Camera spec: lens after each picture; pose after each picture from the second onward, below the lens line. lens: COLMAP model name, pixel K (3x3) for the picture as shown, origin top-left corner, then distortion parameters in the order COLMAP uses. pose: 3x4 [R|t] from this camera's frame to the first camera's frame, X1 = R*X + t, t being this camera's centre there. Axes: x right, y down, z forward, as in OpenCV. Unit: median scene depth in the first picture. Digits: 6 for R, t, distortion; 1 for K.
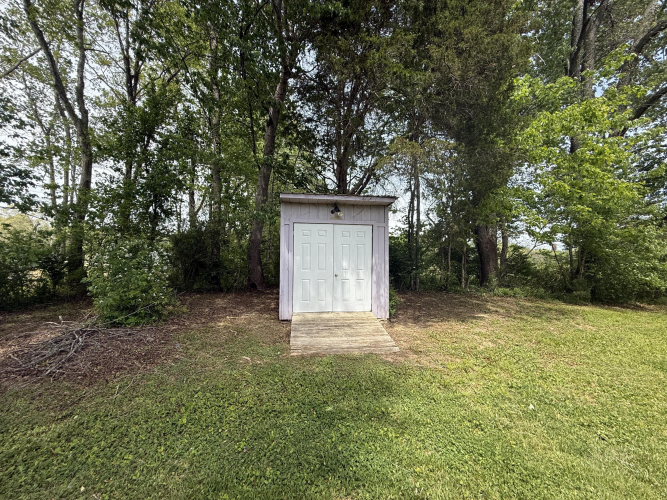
lens RADIAL K [[267.3, 0, 333.6], [0, 267.3, 251.8], [0, 0, 1]] dist [-0.001008, 0.000786]
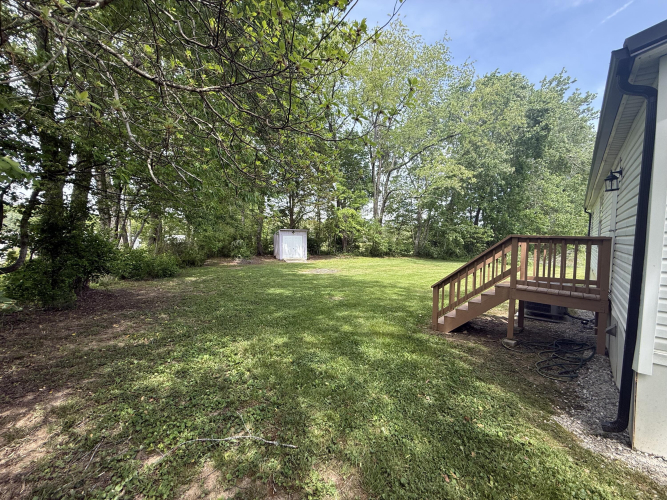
lens RADIAL K [[267.3, 0, 333.1], [0, 267.3, 252.7], [0, 0, 1]] dist [-0.001008, 0.000786]
pose [[0.956812, -0.014317, 0.290356, -0.450562], [-0.019943, 0.993201, 0.114688, -0.249448], [-0.290024, -0.115525, 0.950021, -2.254722]]
